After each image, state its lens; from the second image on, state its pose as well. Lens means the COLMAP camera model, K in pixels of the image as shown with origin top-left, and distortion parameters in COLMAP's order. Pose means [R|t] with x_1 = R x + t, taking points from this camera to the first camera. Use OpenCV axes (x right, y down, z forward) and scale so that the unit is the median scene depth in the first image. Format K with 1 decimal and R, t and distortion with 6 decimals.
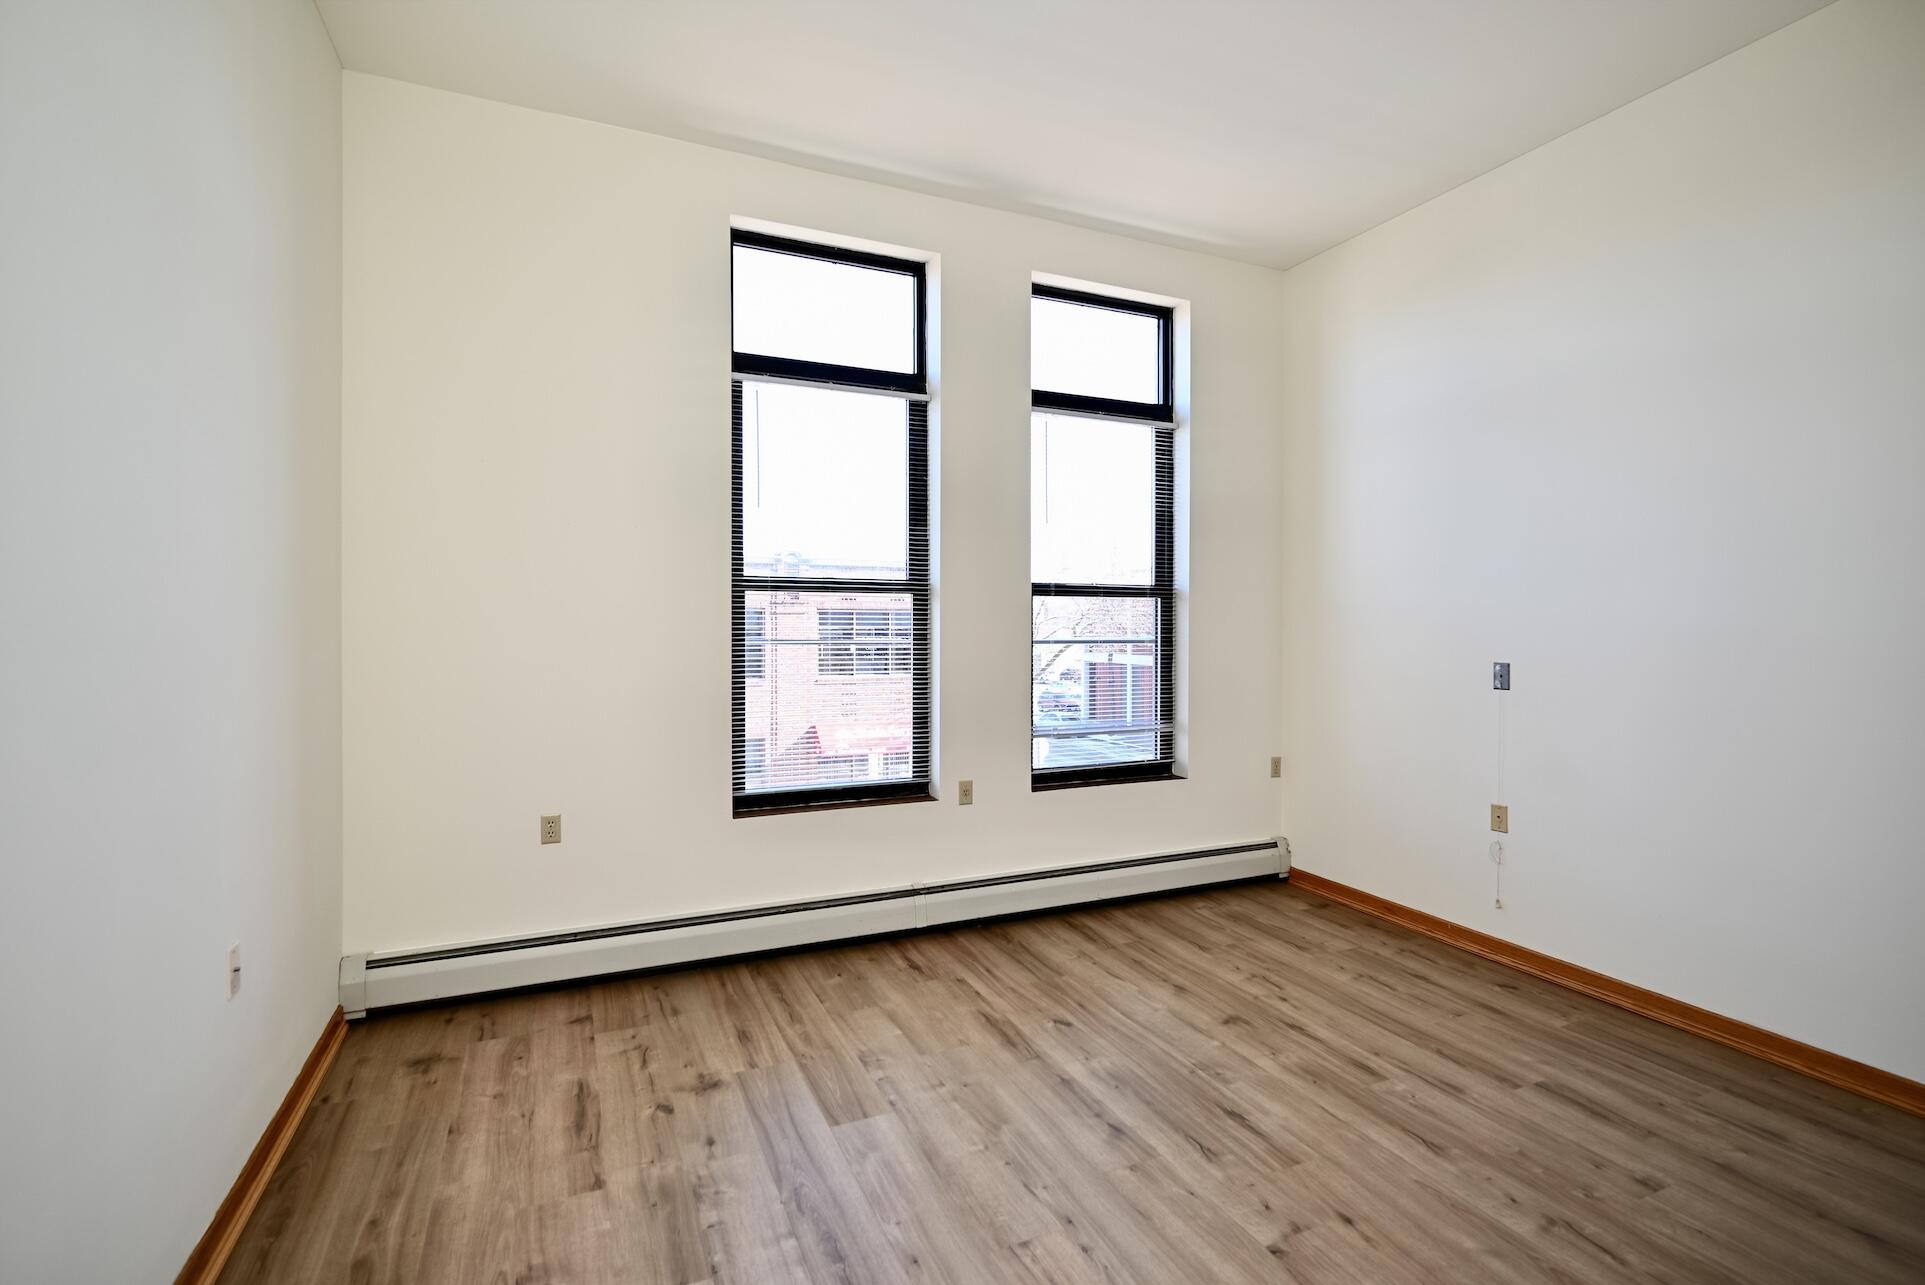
lens RADIAL K [[913.9, 0, 967.7], [0, 913.9, 642.5], [0, 0, 1]] dist [0.012105, 0.000361]
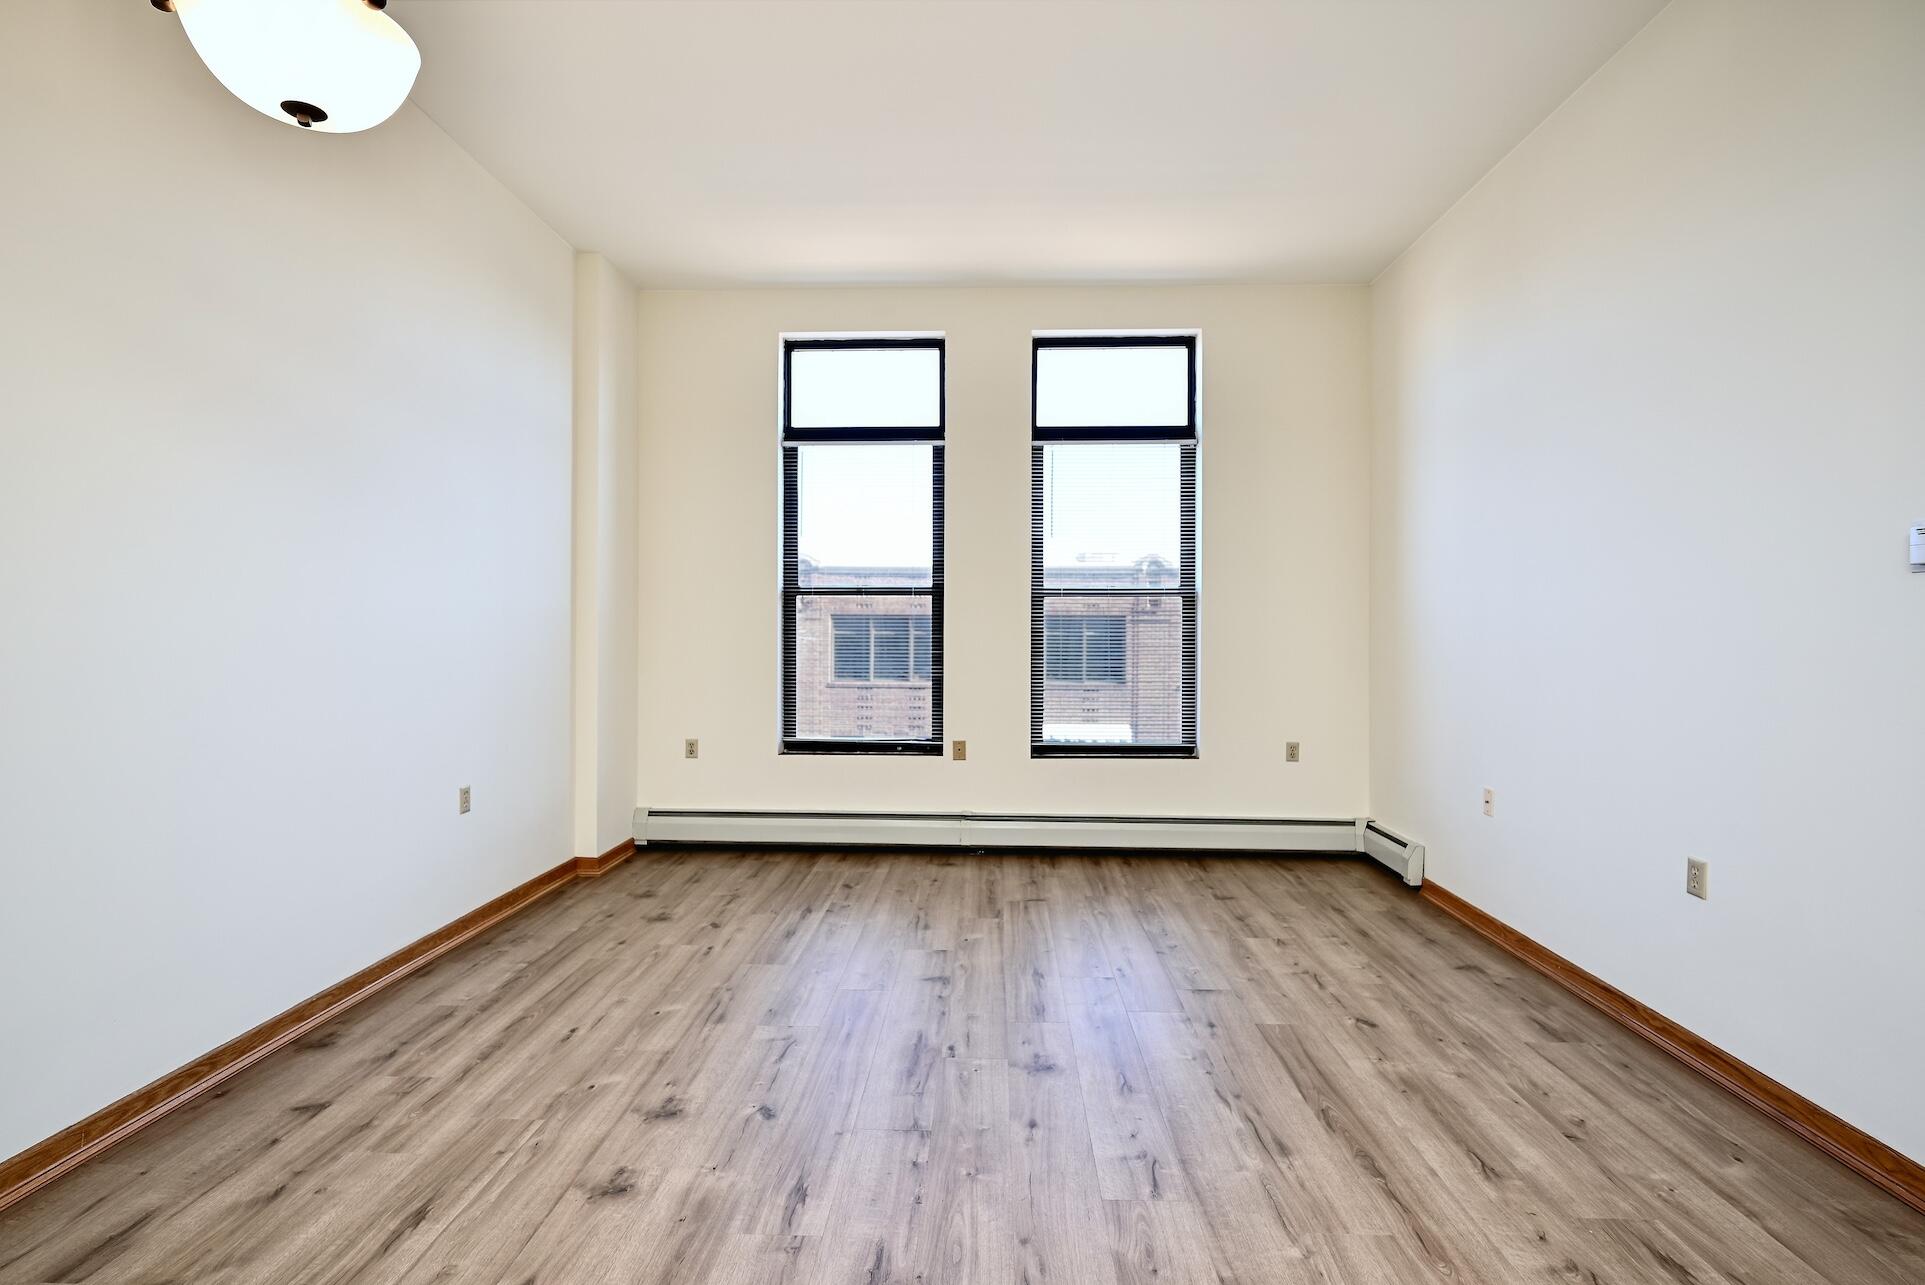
lens RADIAL K [[913.9, 0, 963.8], [0, 913.9, 631.4], [0, 0, 1]] dist [0.012105, 0.000361]
pose [[0.901847, 0.004669, -0.432031, 0.589939], [-0.014825, 0.999687, -0.020143, 0.025101], [0.431801, 0.024571, 0.901634, -0.154102]]
